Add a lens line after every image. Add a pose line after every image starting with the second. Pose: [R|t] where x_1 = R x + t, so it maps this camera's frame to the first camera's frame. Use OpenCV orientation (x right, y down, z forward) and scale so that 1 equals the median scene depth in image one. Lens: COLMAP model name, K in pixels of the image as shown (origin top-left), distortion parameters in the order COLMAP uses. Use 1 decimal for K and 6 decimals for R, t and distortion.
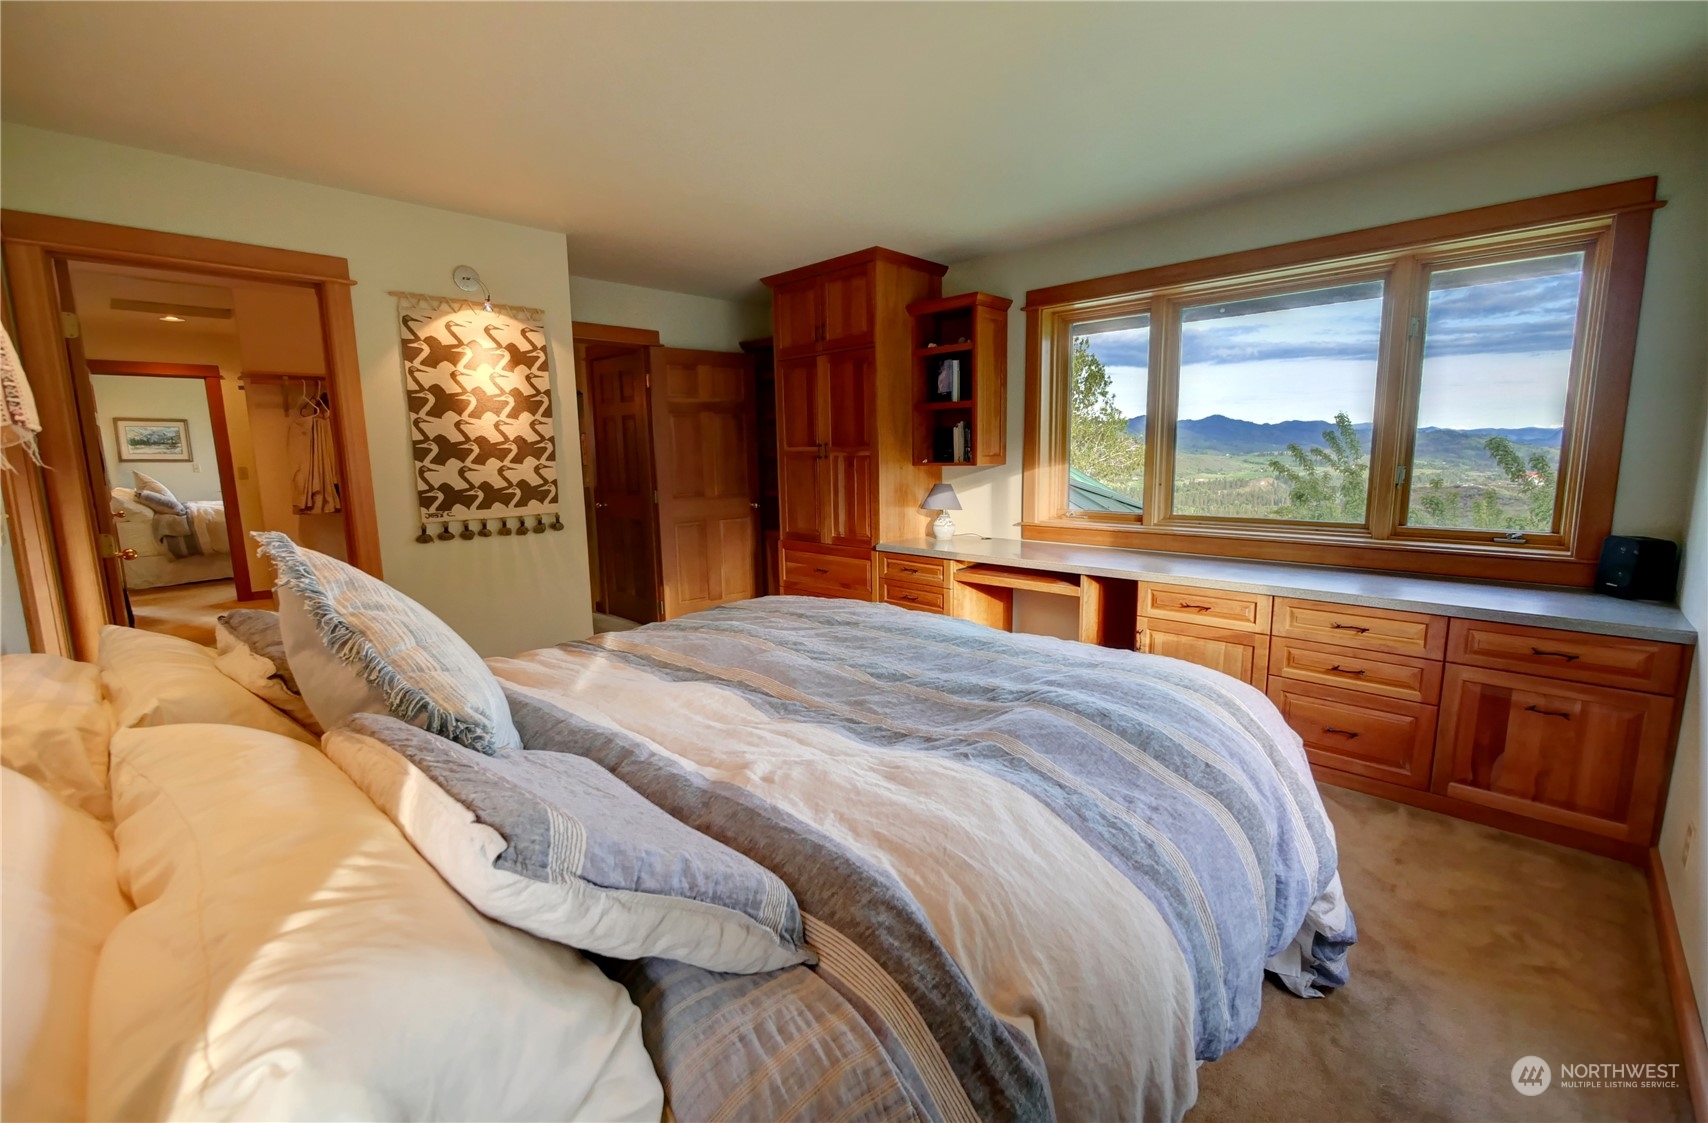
lens RADIAL K [[706.6, 0, 860.4], [0, 706.6, 546.0], [0, 0, 1]] dist [-0.000365, -0.000045]
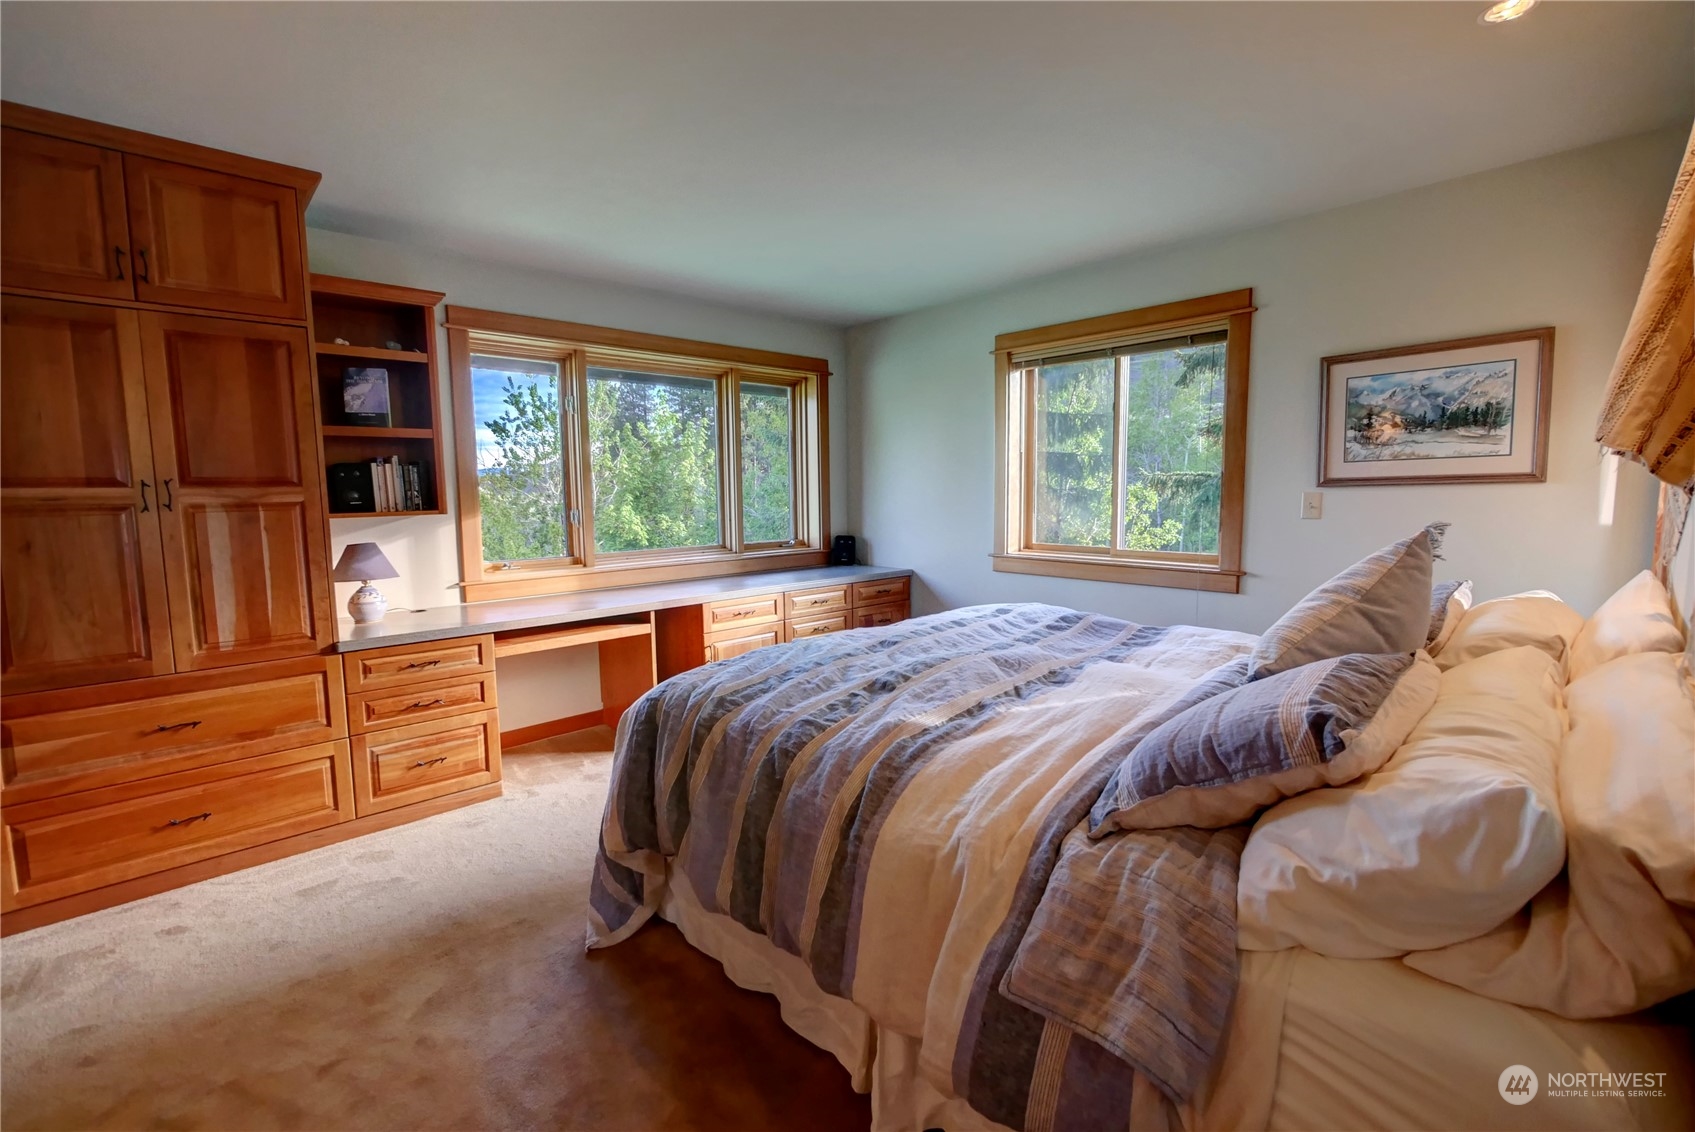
lens RADIAL K [[709.5, 0, 852.6], [0, 709.5, 563.1], [0, 0, 1]] dist [-0.004146, 0.000402]
pose [[0.074151, -0.092864, 0.992914, -0.562704], [0.144490, 0.986149, 0.081441, -0.058248], [-0.986724, 0.137427, 0.086542, 0.485638]]
